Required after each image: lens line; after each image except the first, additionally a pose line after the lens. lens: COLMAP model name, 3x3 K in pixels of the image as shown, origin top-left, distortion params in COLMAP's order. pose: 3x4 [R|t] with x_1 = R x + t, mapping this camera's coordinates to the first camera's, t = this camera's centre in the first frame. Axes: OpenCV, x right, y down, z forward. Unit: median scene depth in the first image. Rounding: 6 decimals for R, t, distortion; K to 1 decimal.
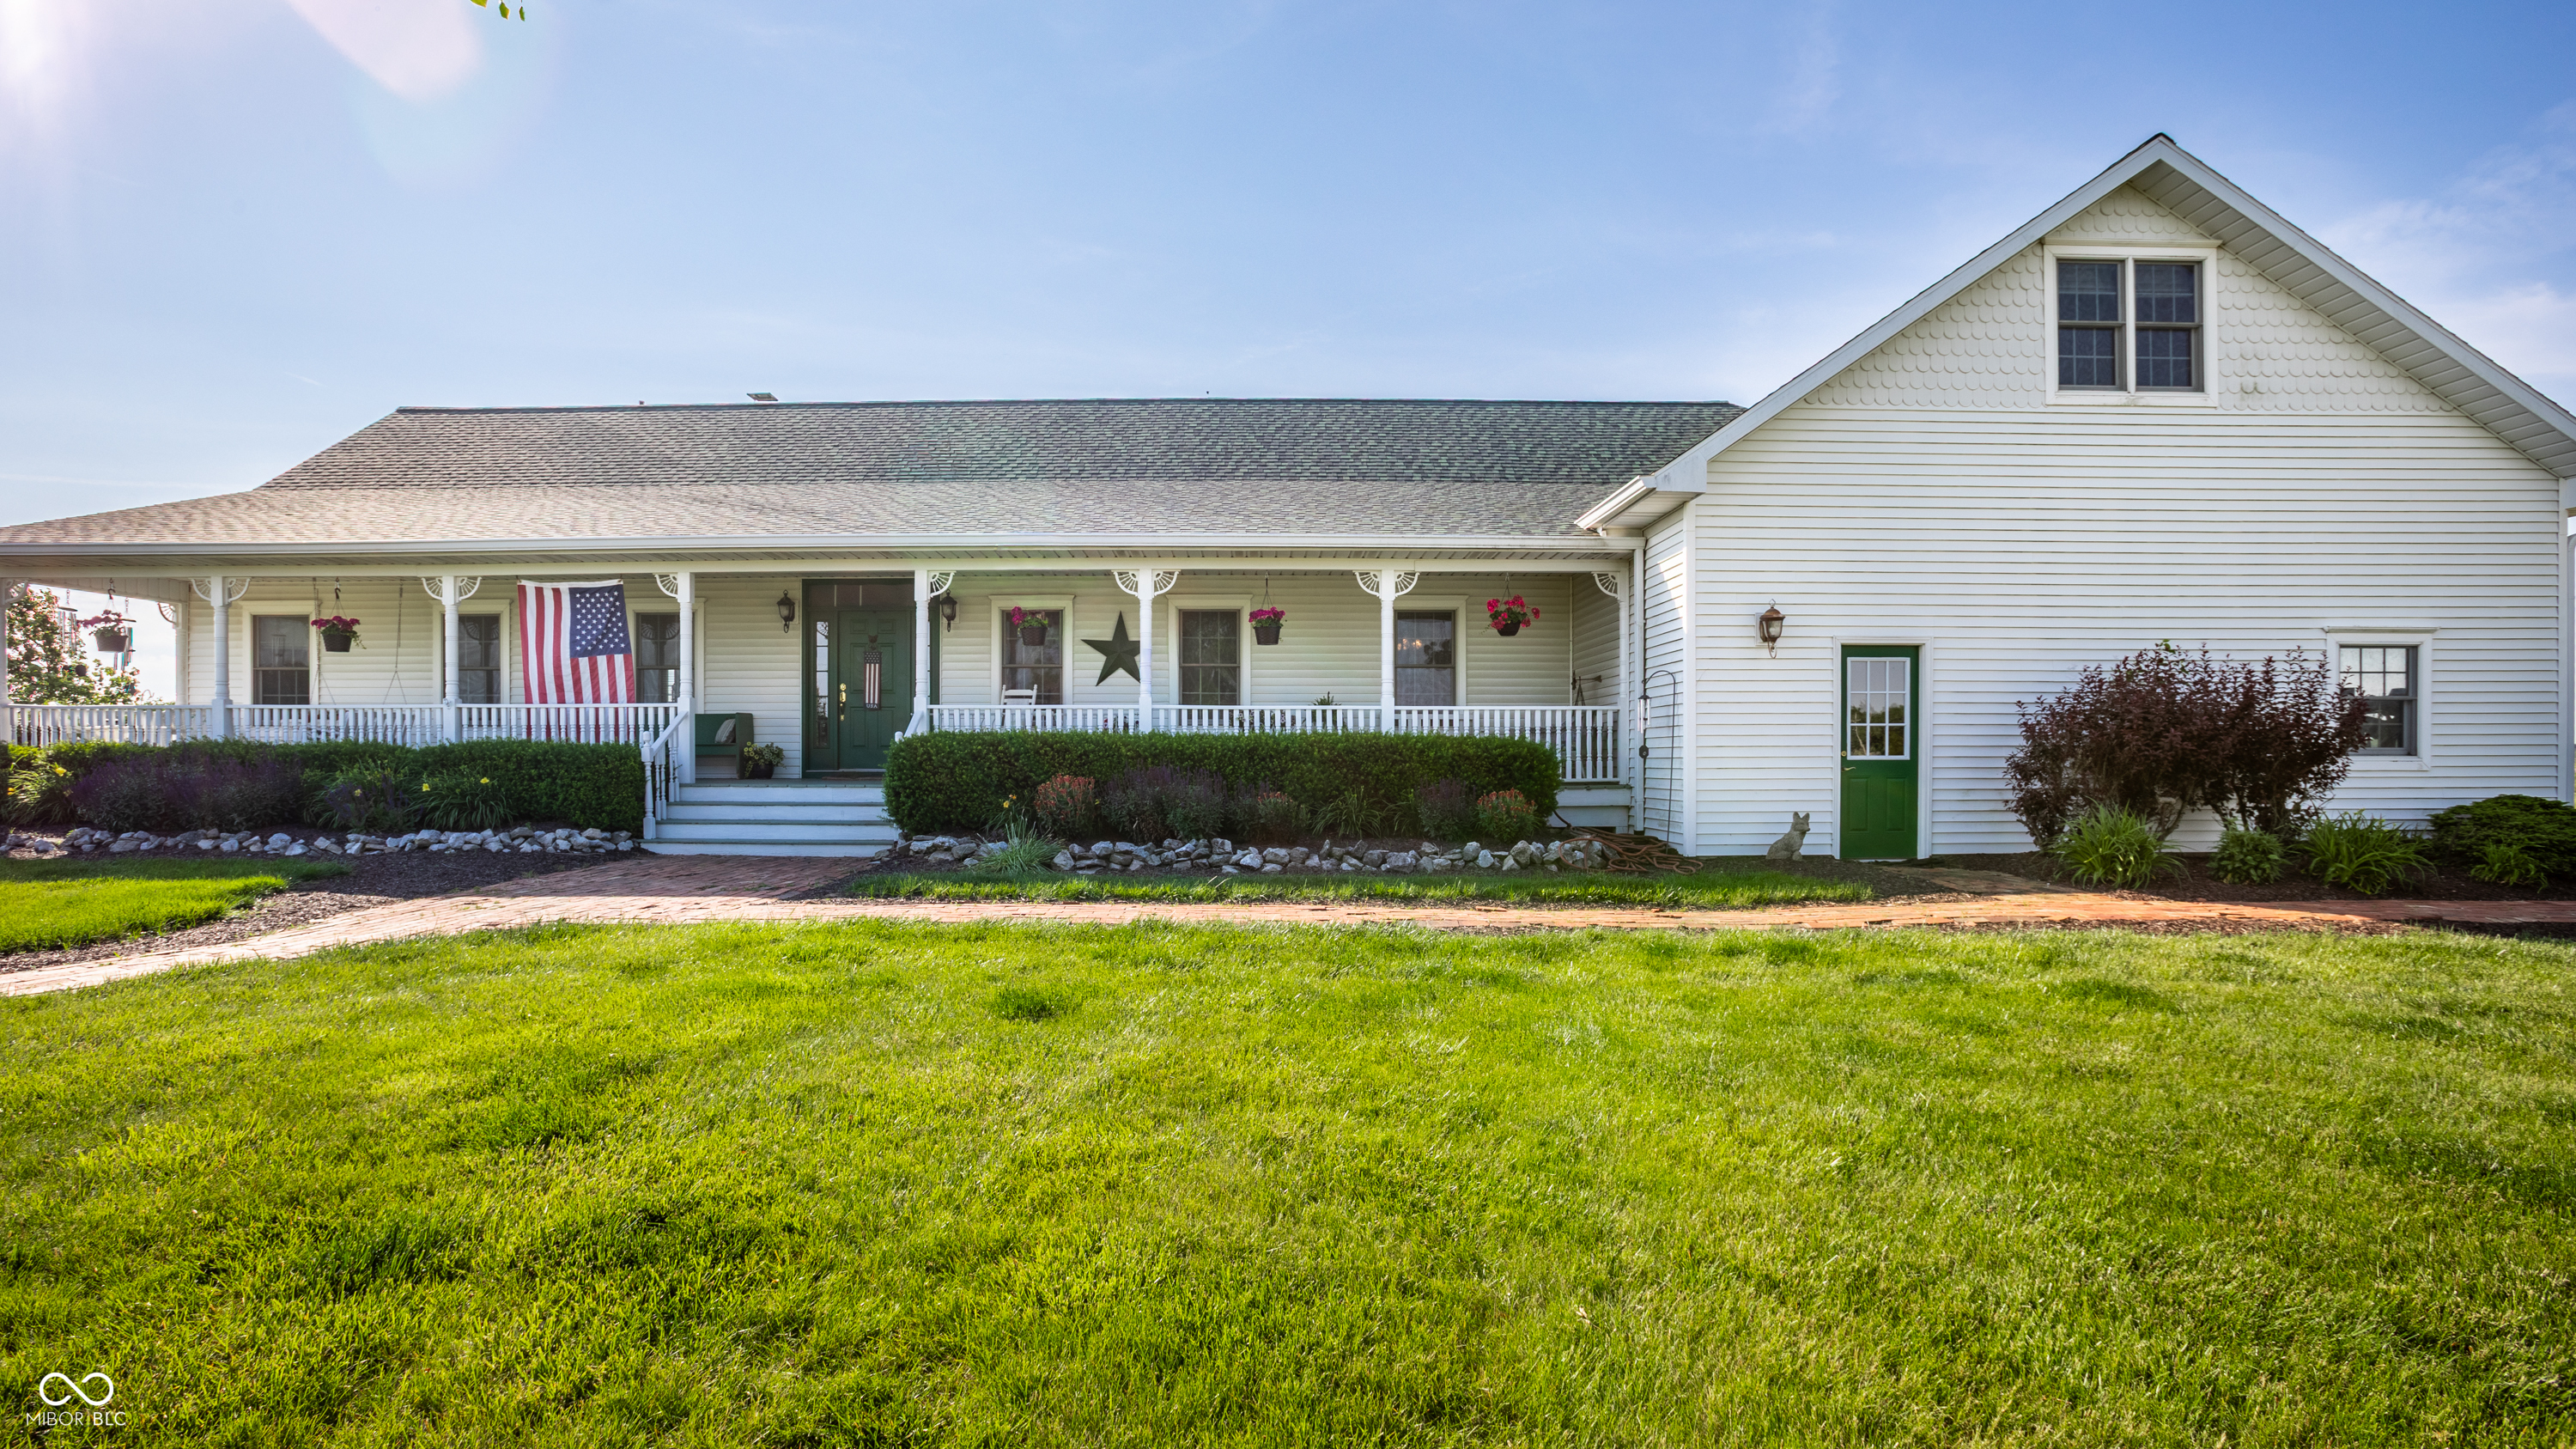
lens RADIAL K [[1237.2, 0, 1288.0], [0, 1237.2, 752.2], [0, 0, 1]] dist [-0.022764, 0.000438]
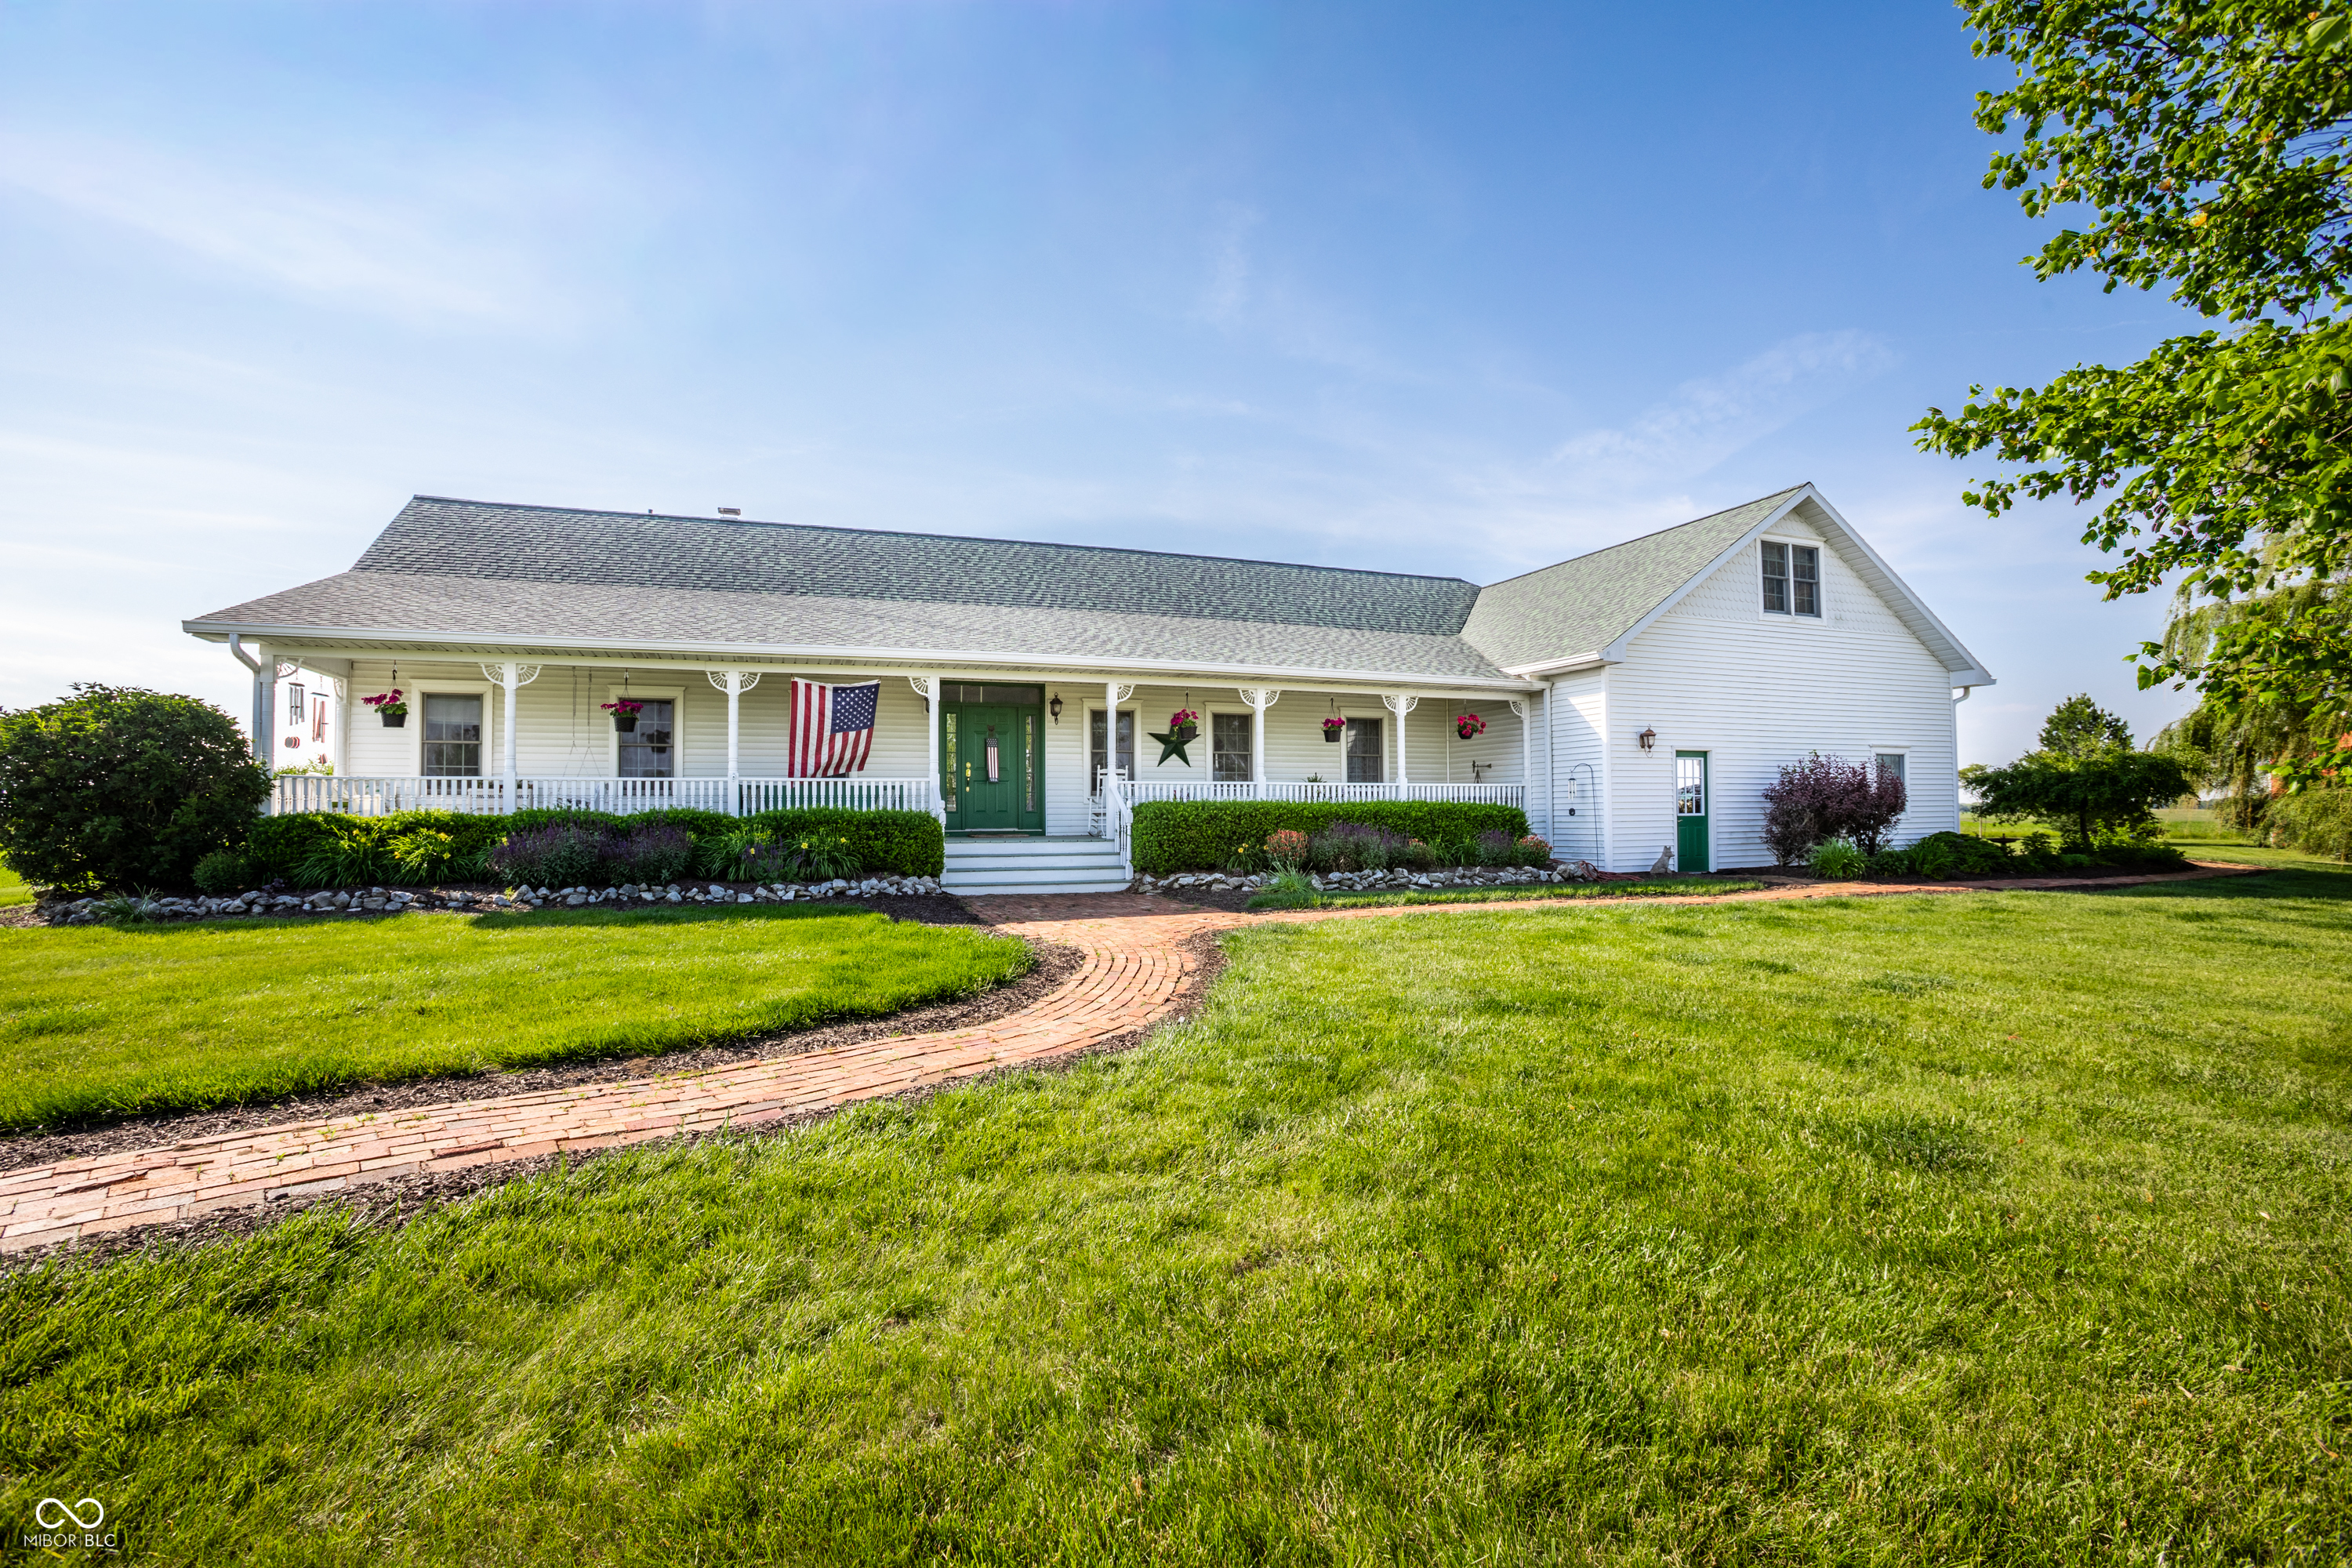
lens RADIAL K [[1067.2, 0, 1174.6], [0, 1067.2, 785.7], [0, 0, 1]] dist [-0.024185, 0.000393]
pose [[0.931827, 0.003944, 0.362882, -0.754071], [0.006883, 0.999569, -0.028538, 0.001461], [-0.362838, 0.029091, 0.931398, -0.142472]]
